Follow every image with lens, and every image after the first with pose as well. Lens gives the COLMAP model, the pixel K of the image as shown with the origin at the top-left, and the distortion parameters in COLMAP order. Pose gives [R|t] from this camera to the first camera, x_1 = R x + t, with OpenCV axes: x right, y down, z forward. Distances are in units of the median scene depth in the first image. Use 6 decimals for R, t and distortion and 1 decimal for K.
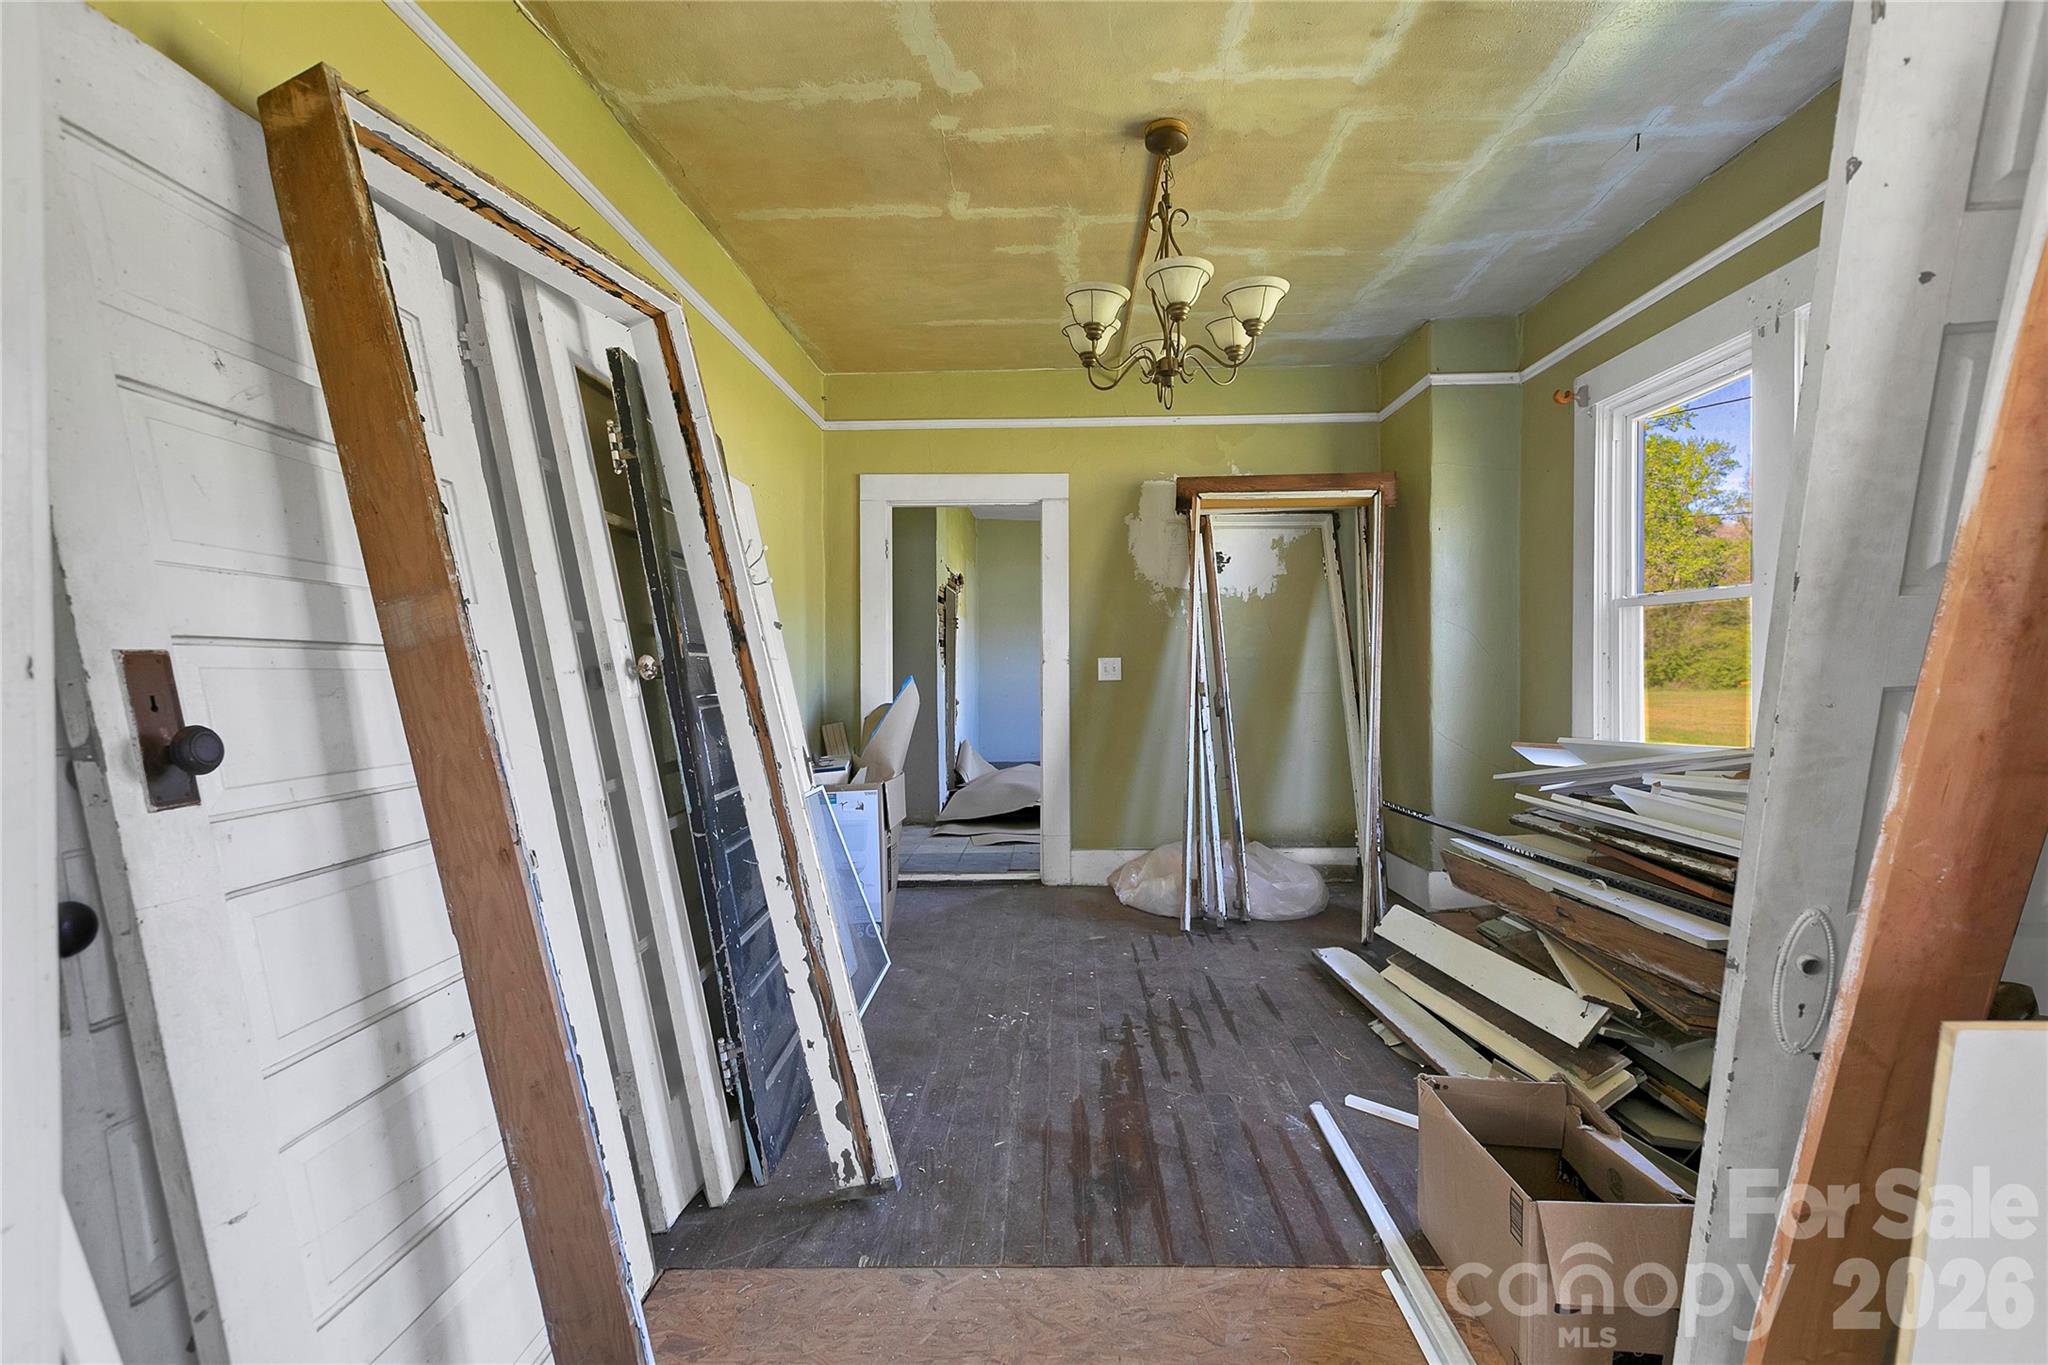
lens RADIAL K [[936.6, 0, 1034.8], [0, 936.6, 639.2], [0, 0, 1]] dist [-0.000319, 0.000101]
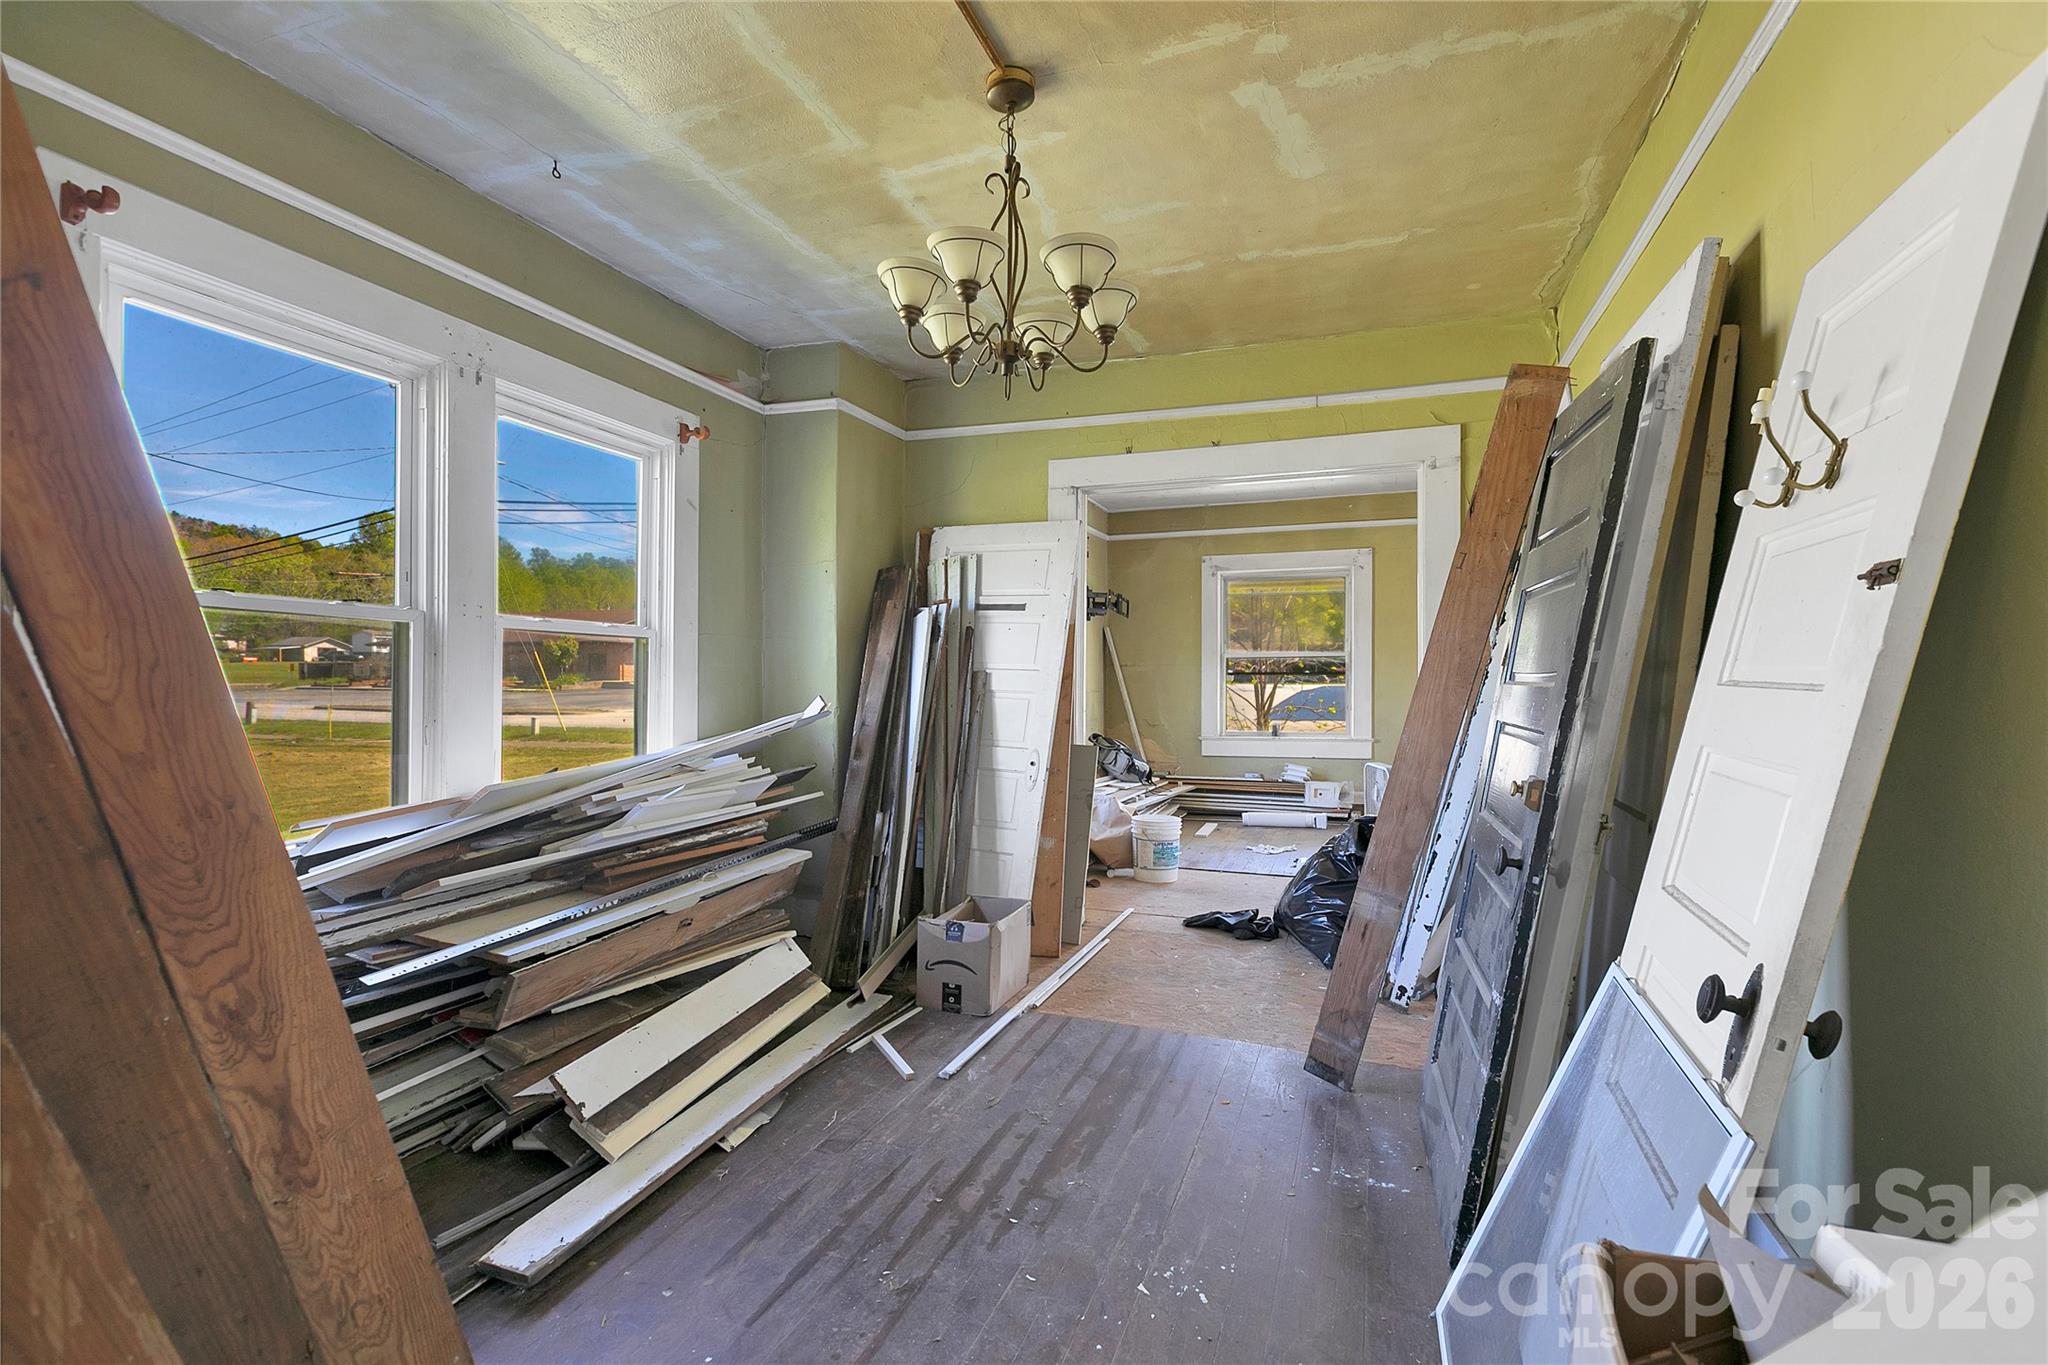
lens RADIAL K [[936.6, 0, 1034.8], [0, 936.6, 639.2], [0, 0, 1]] dist [-0.000319, 0.000101]
pose [[-0.947540, 0.010364, 0.319470, -0.158008], [-0.010778, 0.997870, -0.064339, 0.029000], [-0.319456, -0.064407, -0.945410, 1.819405]]
